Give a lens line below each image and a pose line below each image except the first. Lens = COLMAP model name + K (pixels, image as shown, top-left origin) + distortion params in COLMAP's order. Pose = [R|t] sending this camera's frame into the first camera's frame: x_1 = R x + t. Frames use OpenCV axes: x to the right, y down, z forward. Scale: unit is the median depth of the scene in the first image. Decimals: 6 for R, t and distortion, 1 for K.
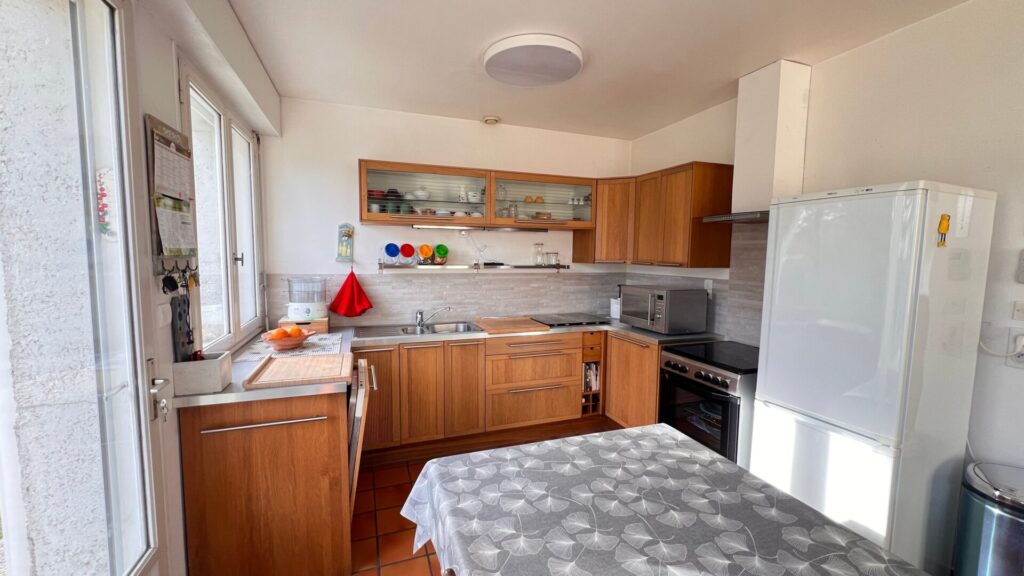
lens RADIAL K [[408.7, 0, 512.0], [0, 408.7, 288.0], [0, 0, 1]] dist [0.001366, 0.000393]
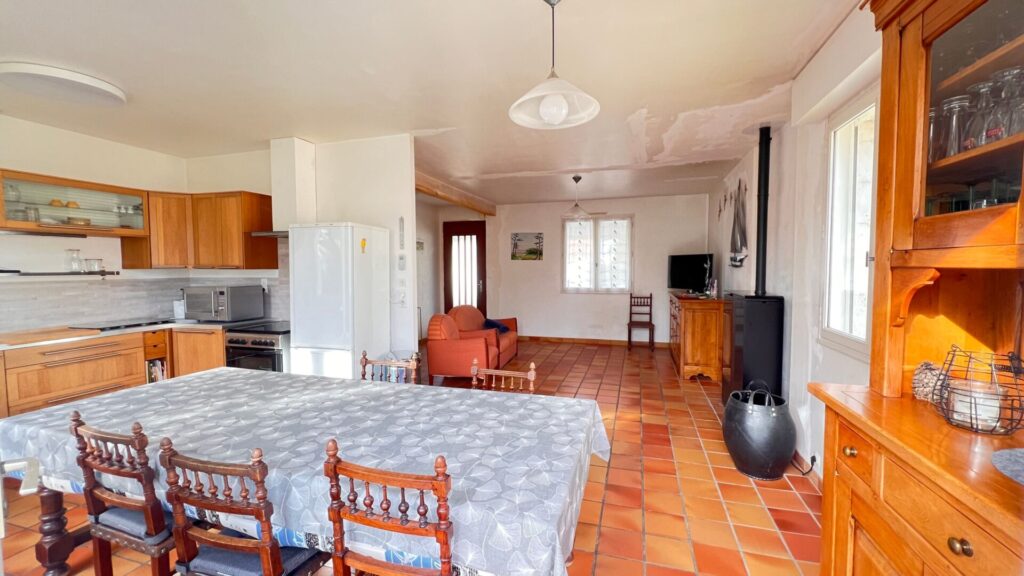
lens RADIAL K [[408.7, 0, 512.0], [0, 408.7, 288.0], [0, 0, 1]] dist [0.001366, 0.000393]
pose [[0.599244, -0.053955, 0.798746, -0.097197], [0.077843, 0.996926, 0.008942, 0.057003], [-0.796773, 0.056819, 0.601602, -0.421321]]
